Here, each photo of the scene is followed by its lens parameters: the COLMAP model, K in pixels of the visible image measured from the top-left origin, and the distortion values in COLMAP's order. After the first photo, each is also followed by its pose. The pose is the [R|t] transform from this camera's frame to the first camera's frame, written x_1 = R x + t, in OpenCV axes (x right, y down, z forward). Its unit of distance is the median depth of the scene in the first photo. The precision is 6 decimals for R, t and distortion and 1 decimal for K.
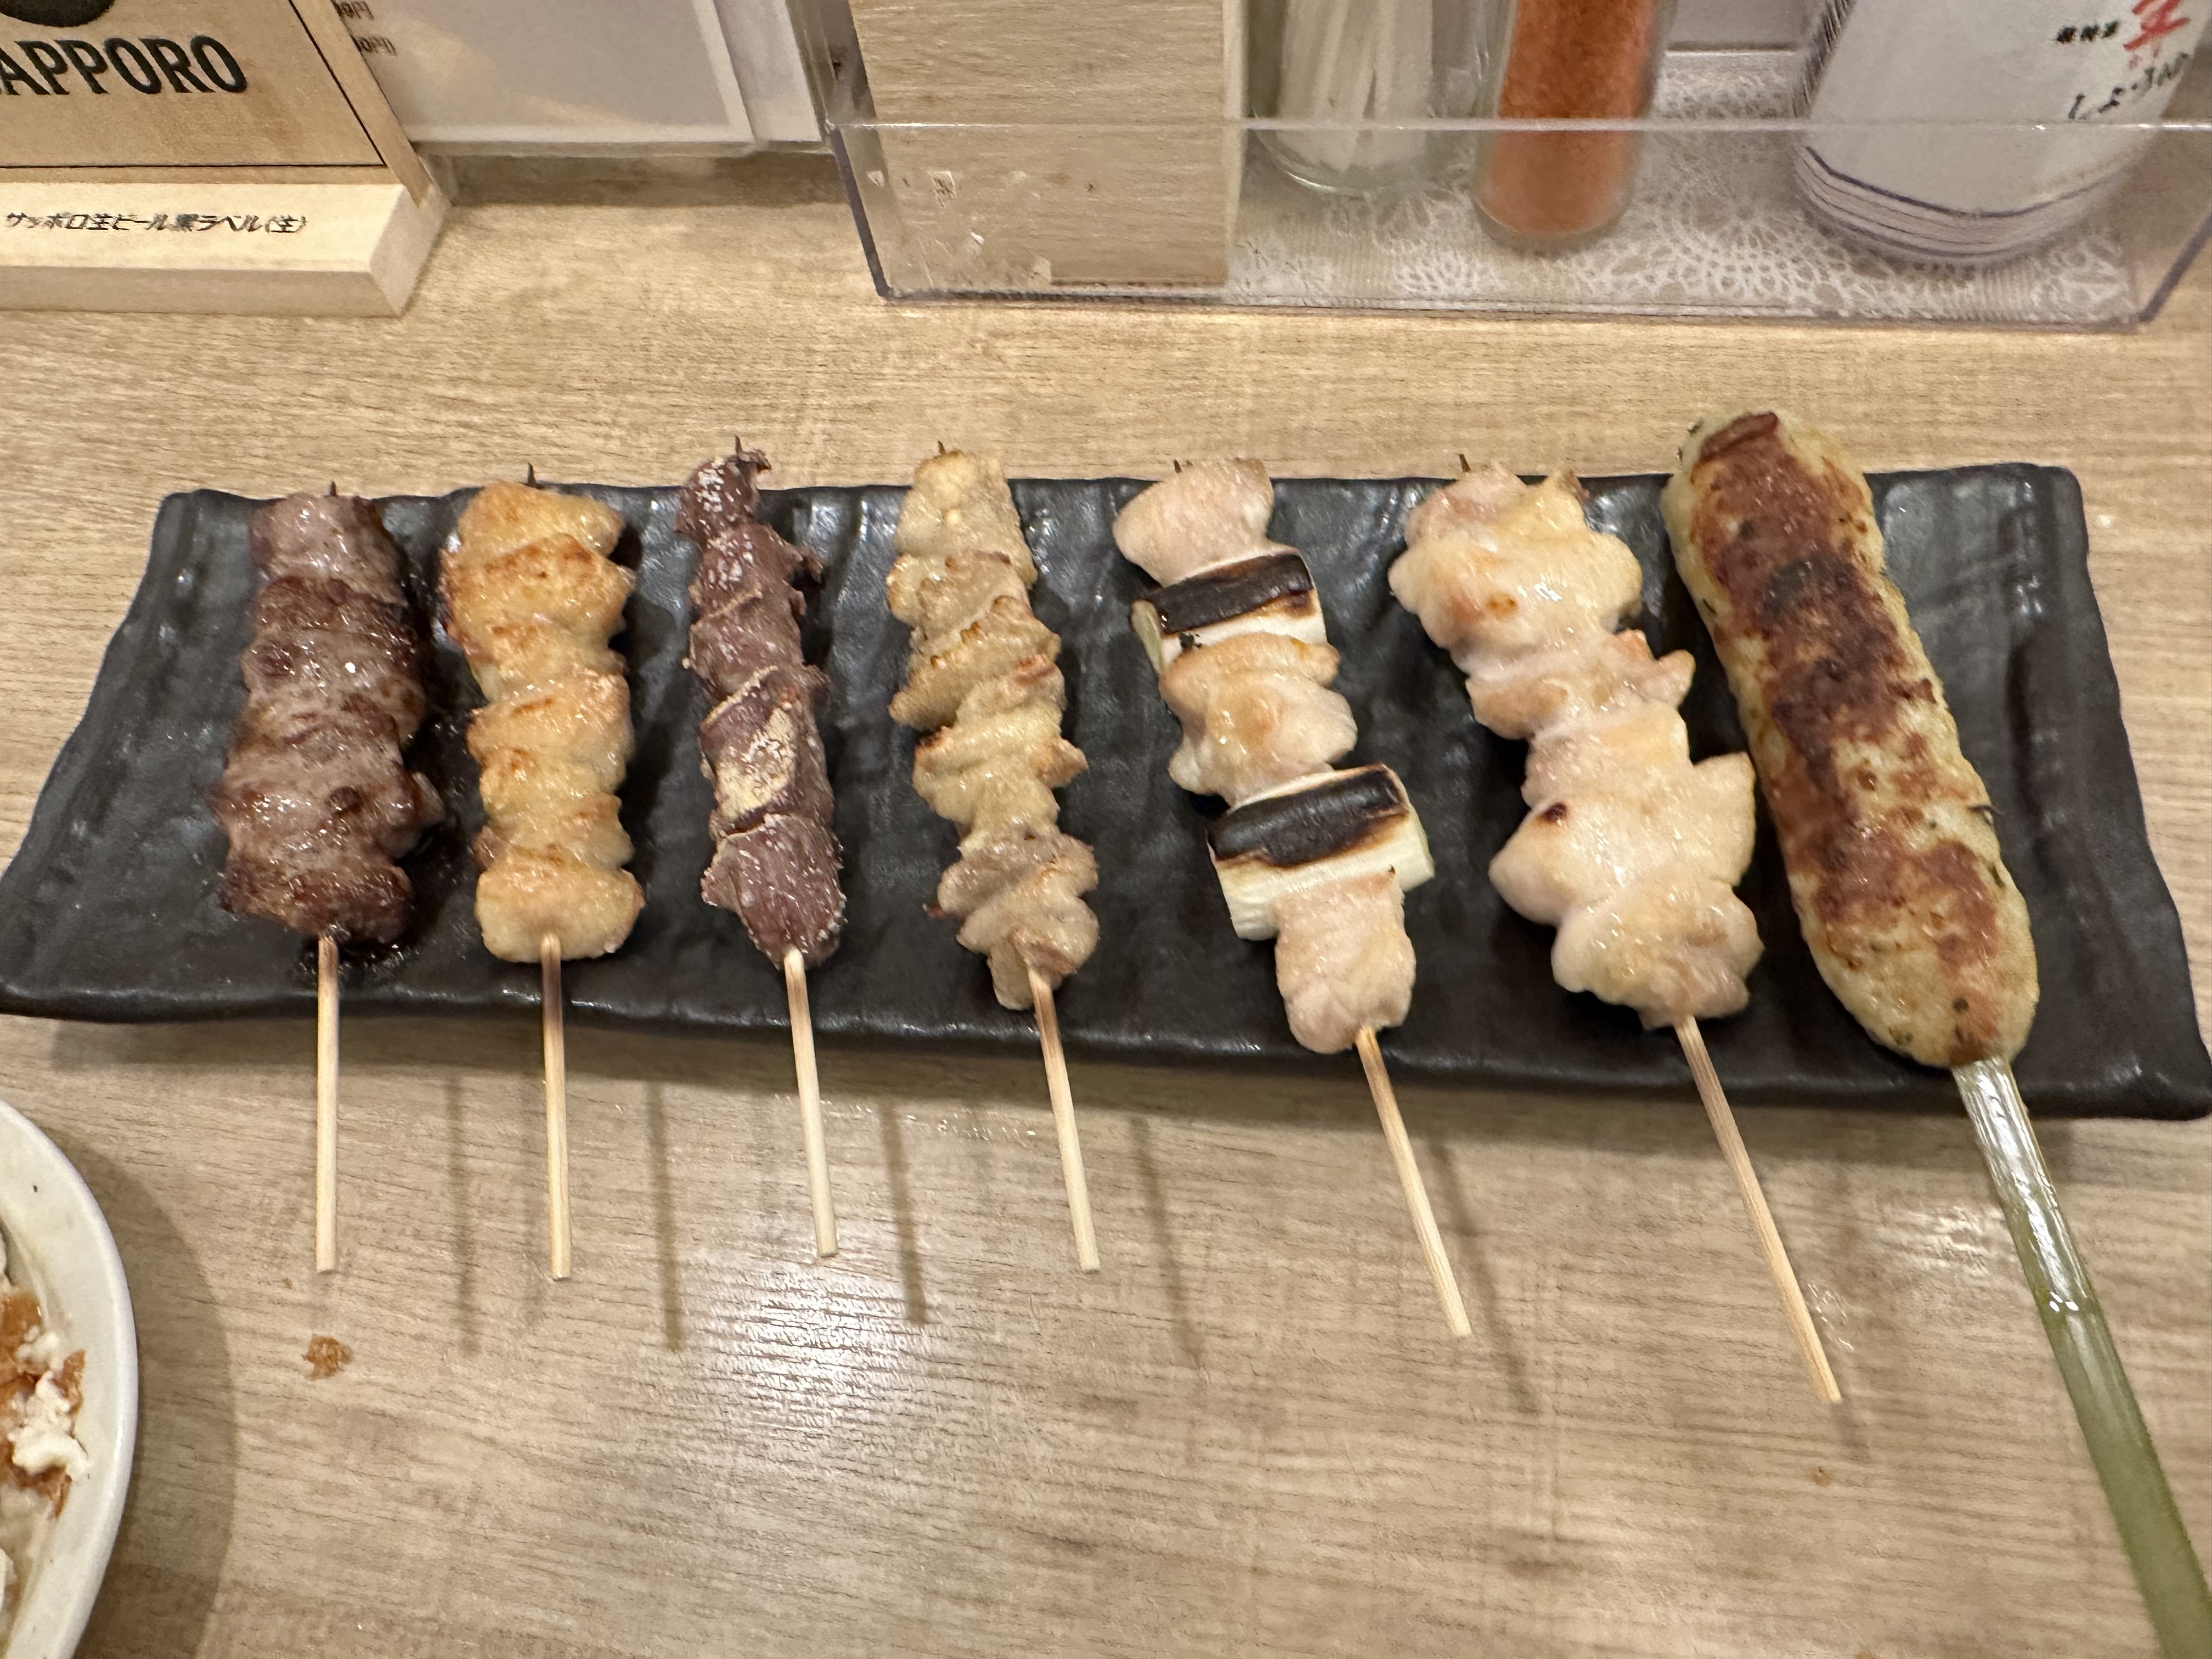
lens RADIAL K [[1566.4, 0, 1108.3], [0, 1566.4, 913.3], [0, 0, 1]] dist [-0.005434, 0.005416]
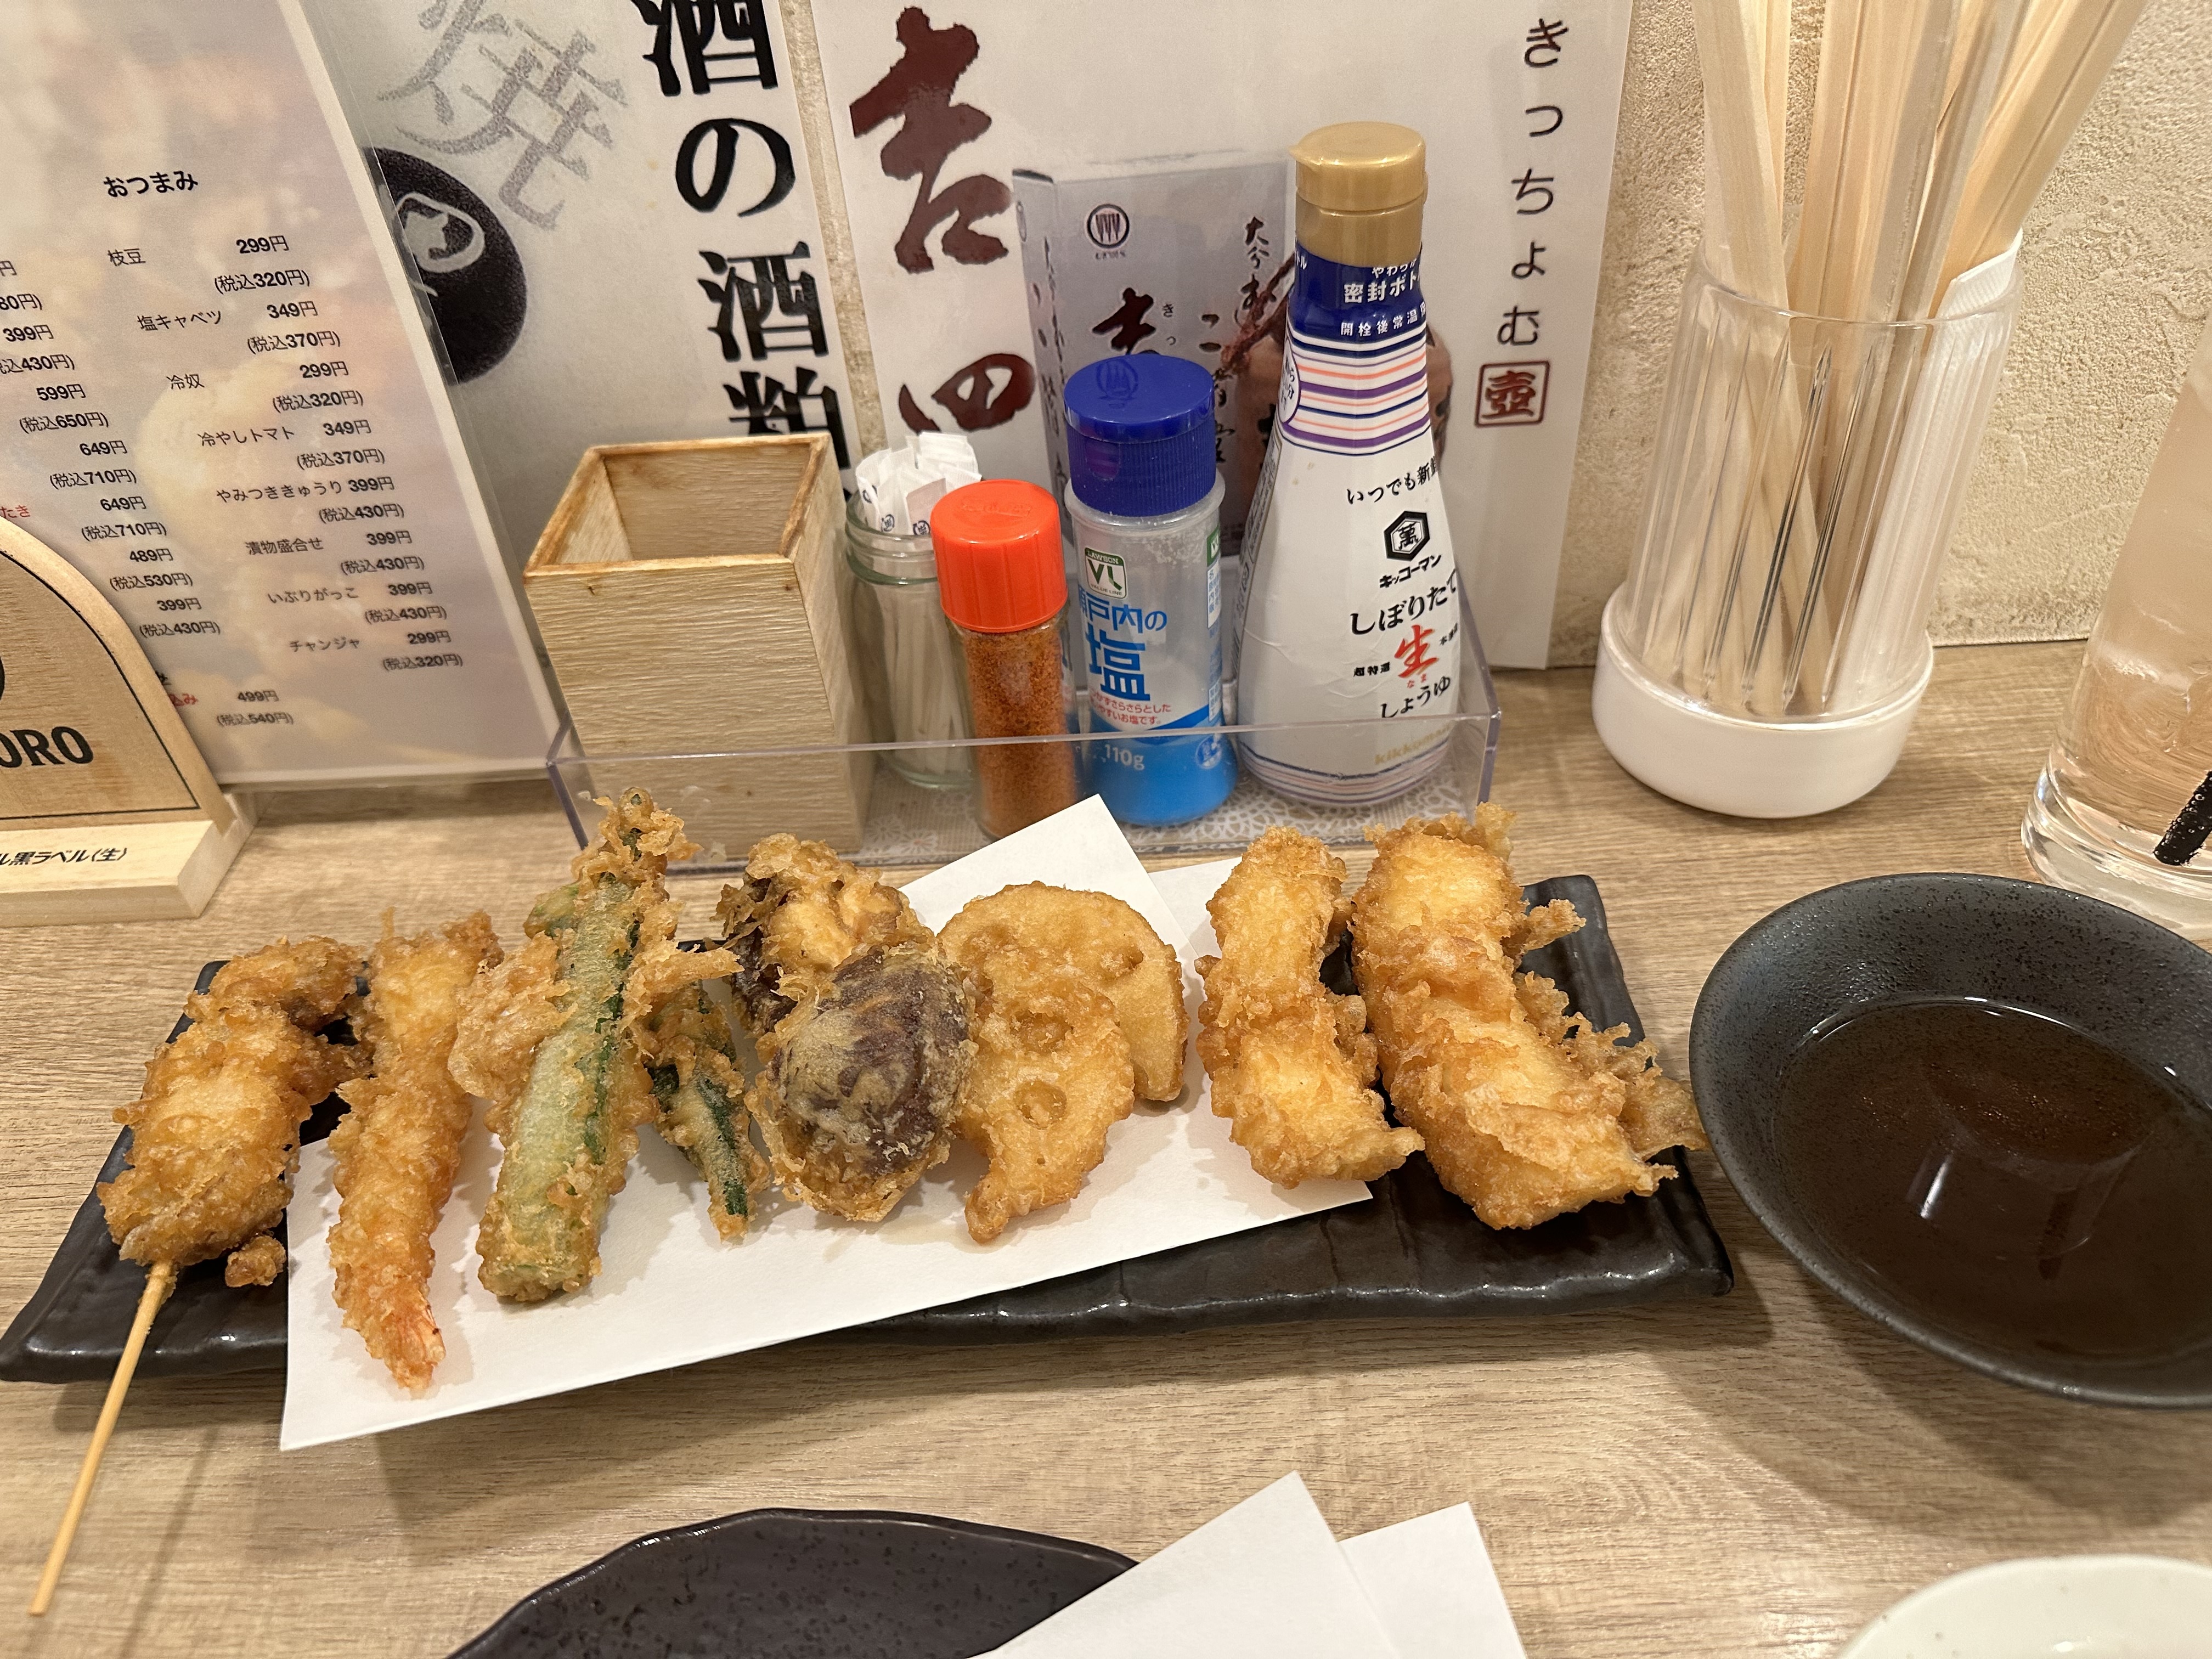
lens RADIAL K [[1566.4, 0, 1110.2], [0, 1566.4, 830.2], [0, 0, 1]] dist [-0.005434, 0.005416]
pose [[0.988321, -0.060402, 0.139905, 0.104161], [0.109799, 0.918890, -0.378927, 0.116277], [-0.105670, 0.389863, 0.914790, -0.265335]]
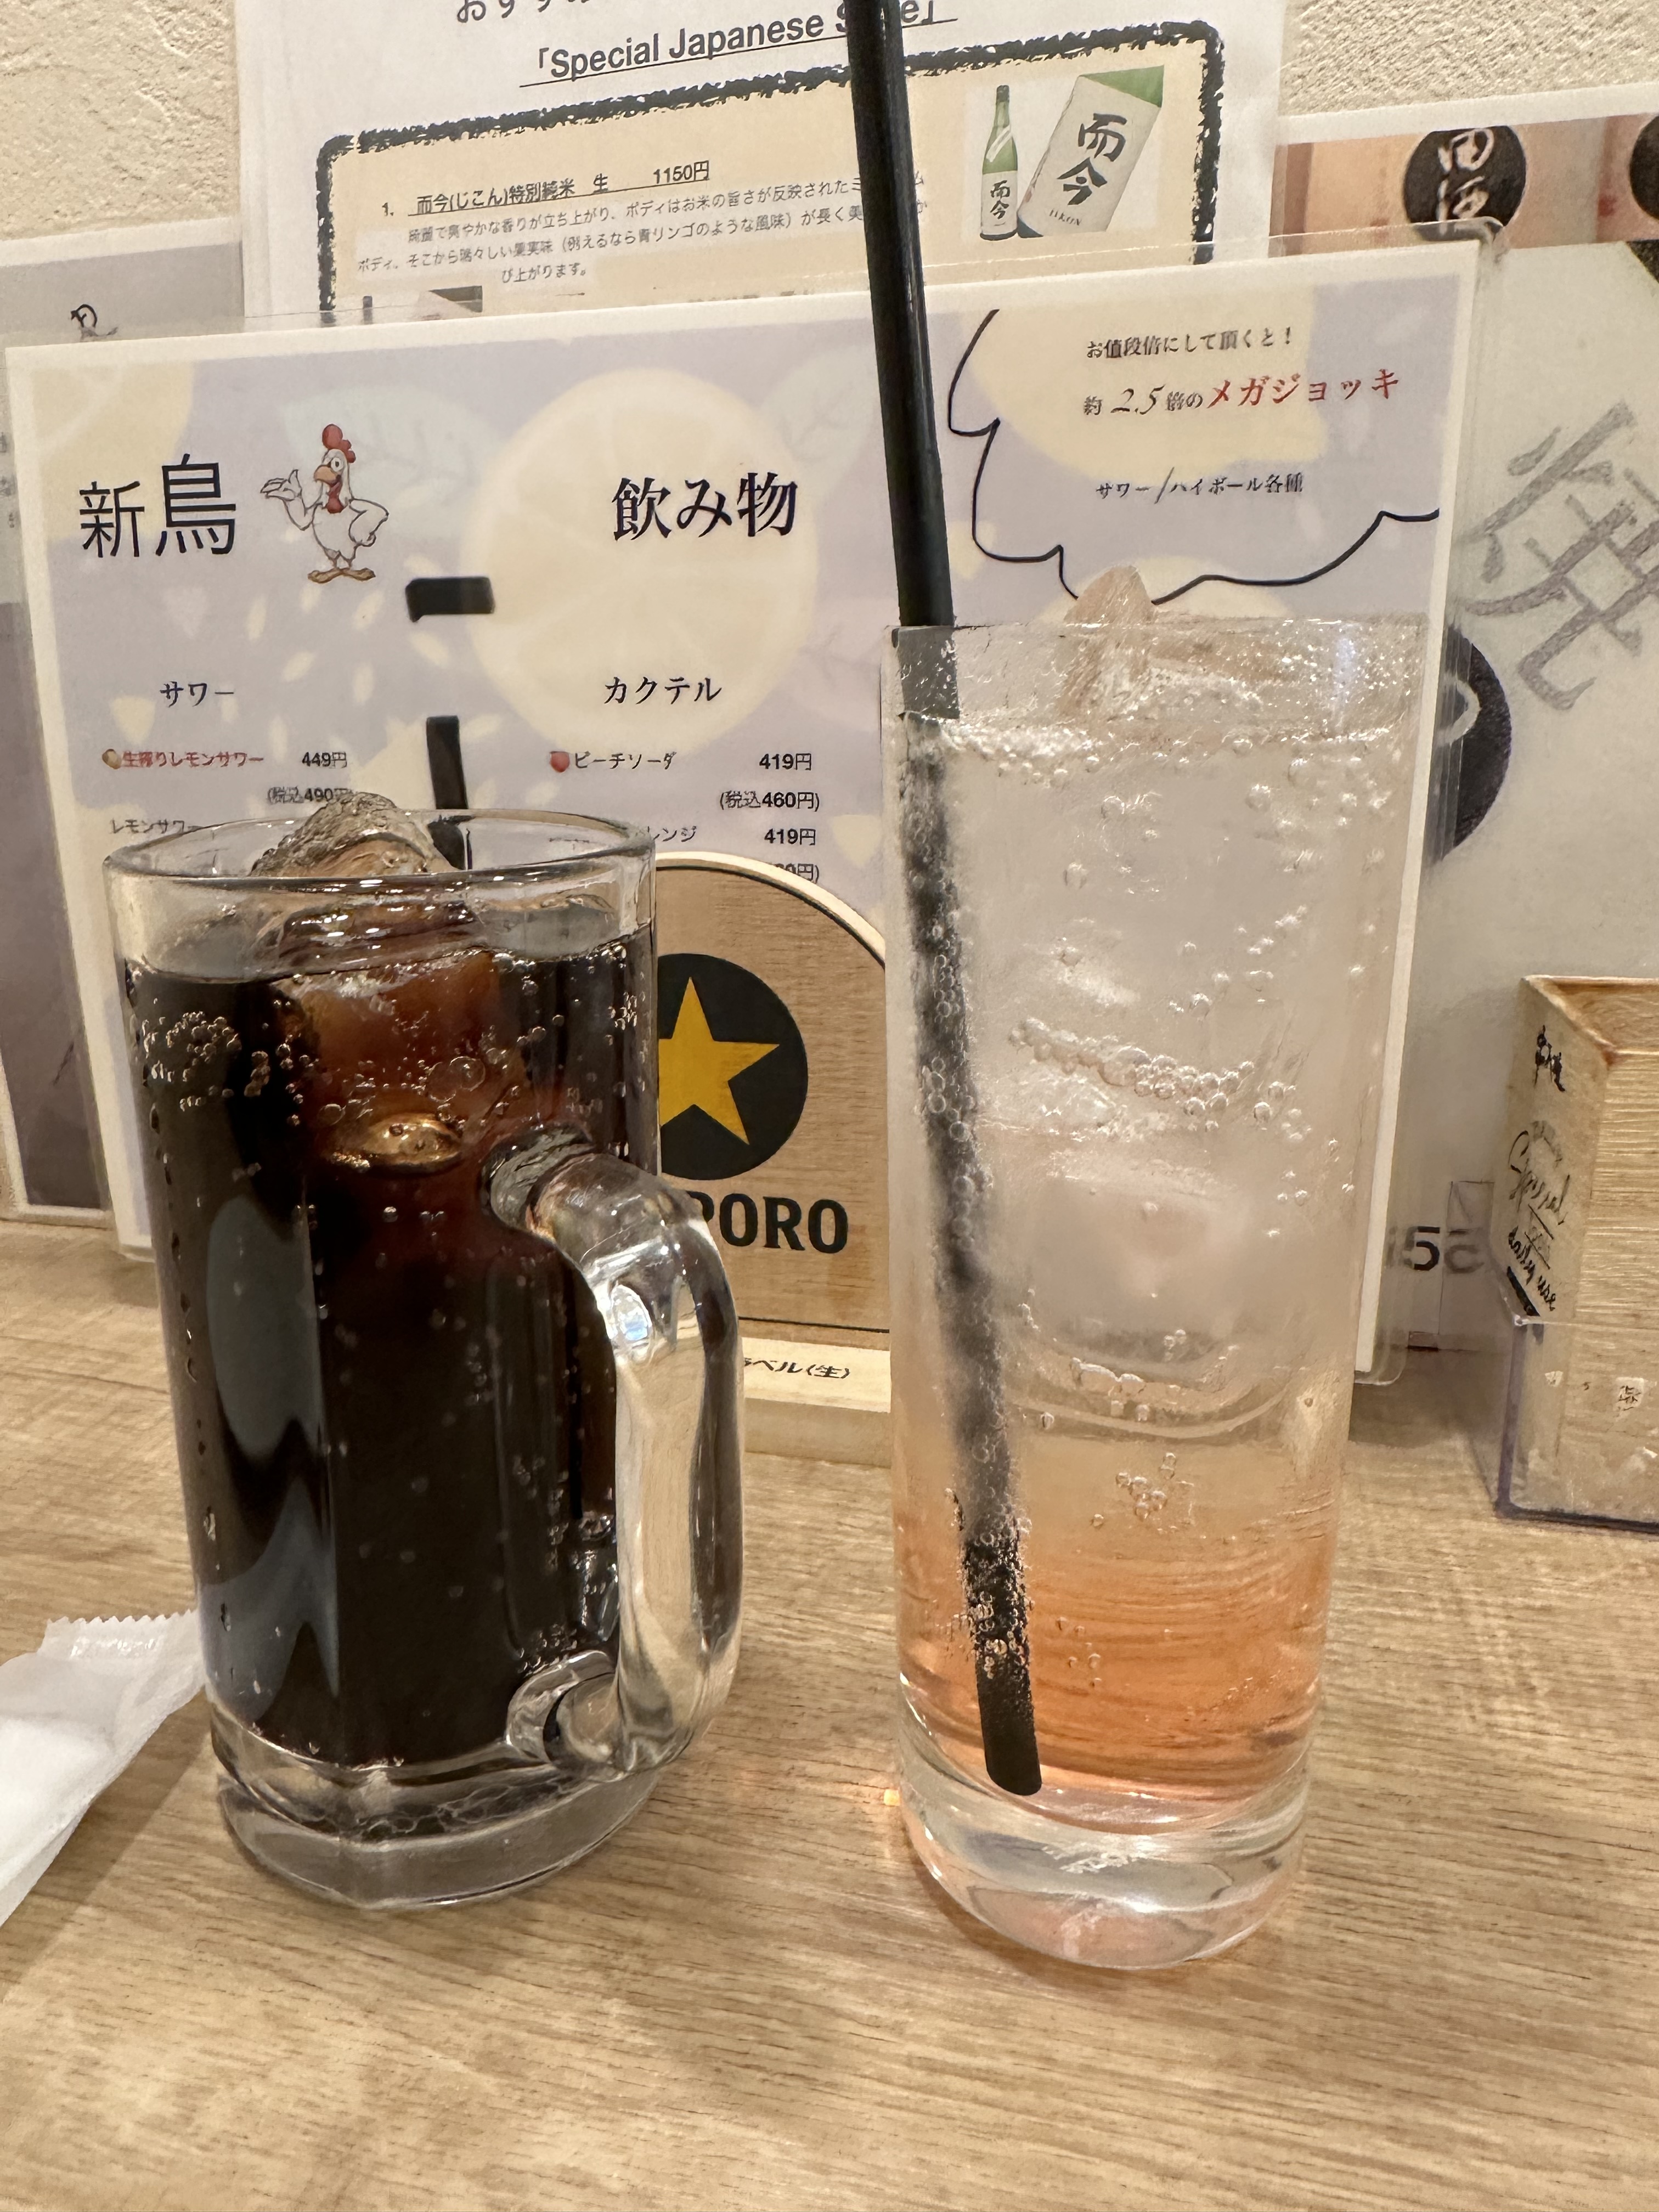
lens RADIAL K [[1566.4, 0, 830.4], [0, 1566.4, 1107.8], [0, 0, 1]] dist [-0.005434, 0.005416]
pose [[0.990127, 0.126783, -0.059790, -0.519500], [-0.131486, 0.692200, -0.709627, 0.150440], [-0.048582, 0.710482, 0.702036, 0.206585]]
